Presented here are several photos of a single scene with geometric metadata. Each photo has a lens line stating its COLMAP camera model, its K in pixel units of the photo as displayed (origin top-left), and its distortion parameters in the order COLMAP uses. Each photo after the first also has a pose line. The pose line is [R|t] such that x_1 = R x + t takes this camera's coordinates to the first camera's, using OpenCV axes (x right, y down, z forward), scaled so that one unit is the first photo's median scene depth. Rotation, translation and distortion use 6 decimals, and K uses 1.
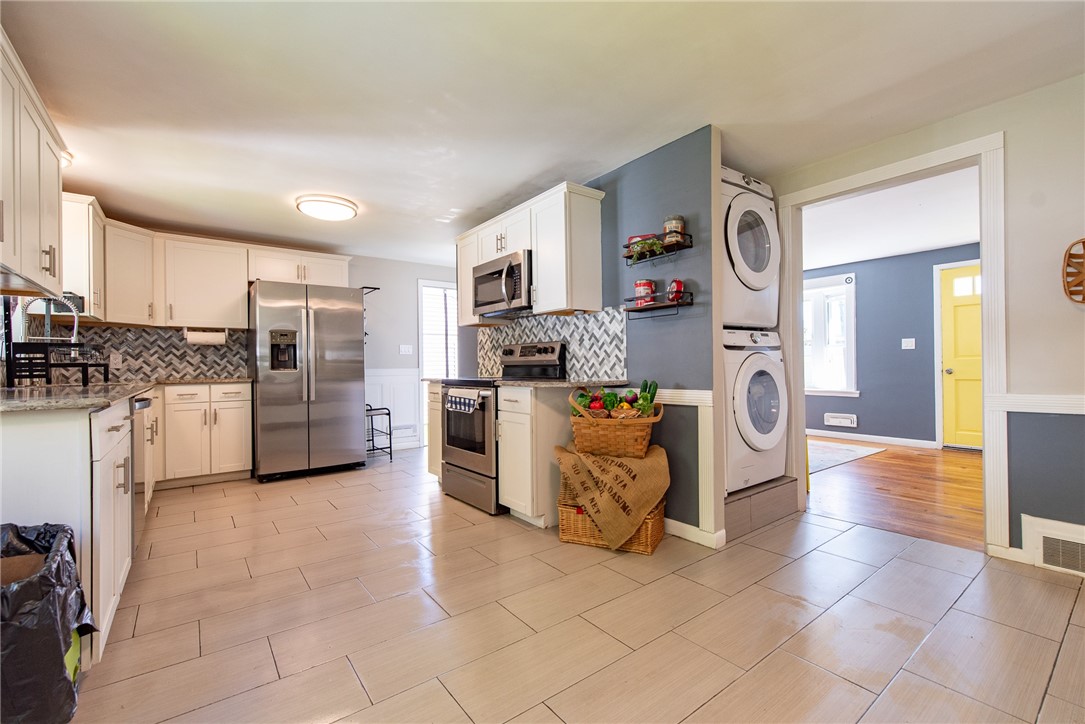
lens RADIAL K [[462.7, 0, 528.3], [0, 462.7, 362.1], [0, 0, 1]] dist [0.000294, -0.001448]
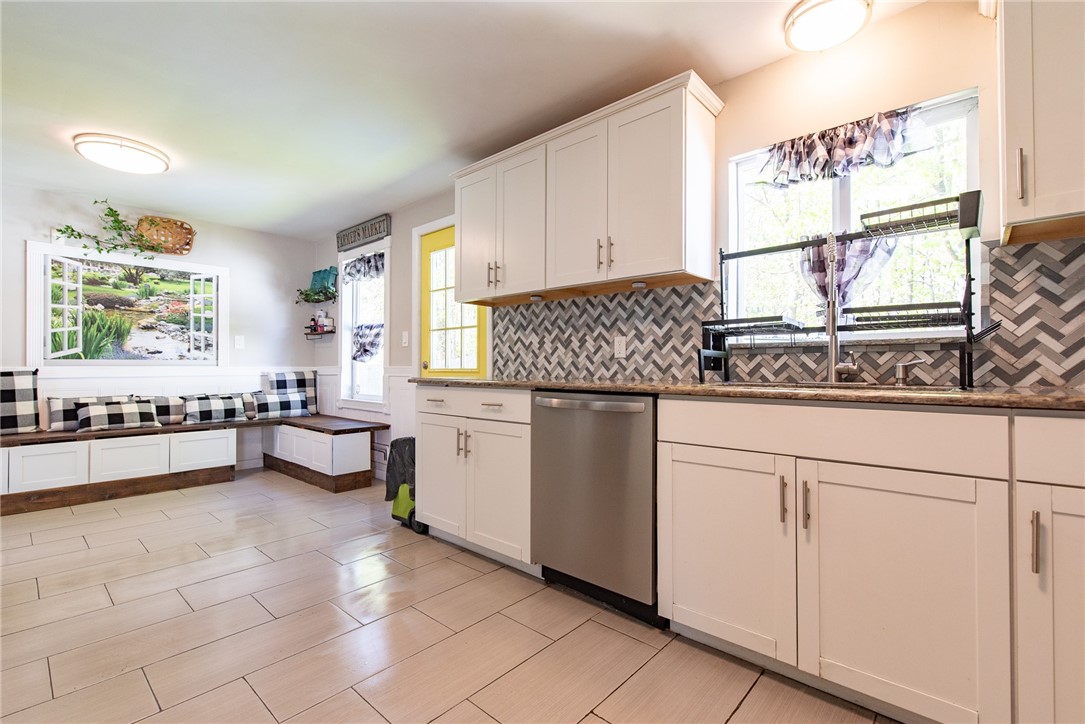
lens RADIAL K [[462.7, 0, 522.6], [0, 462.7, 366.2], [0, 0, 1]] dist [0.000294, -0.001448]
pose [[-0.975044, 0.007864, -0.221874, -0.425446], [0.009805, 0.999923, -0.007648, 0.025187], [0.221796, -0.009633, -0.975045, 1.294030]]
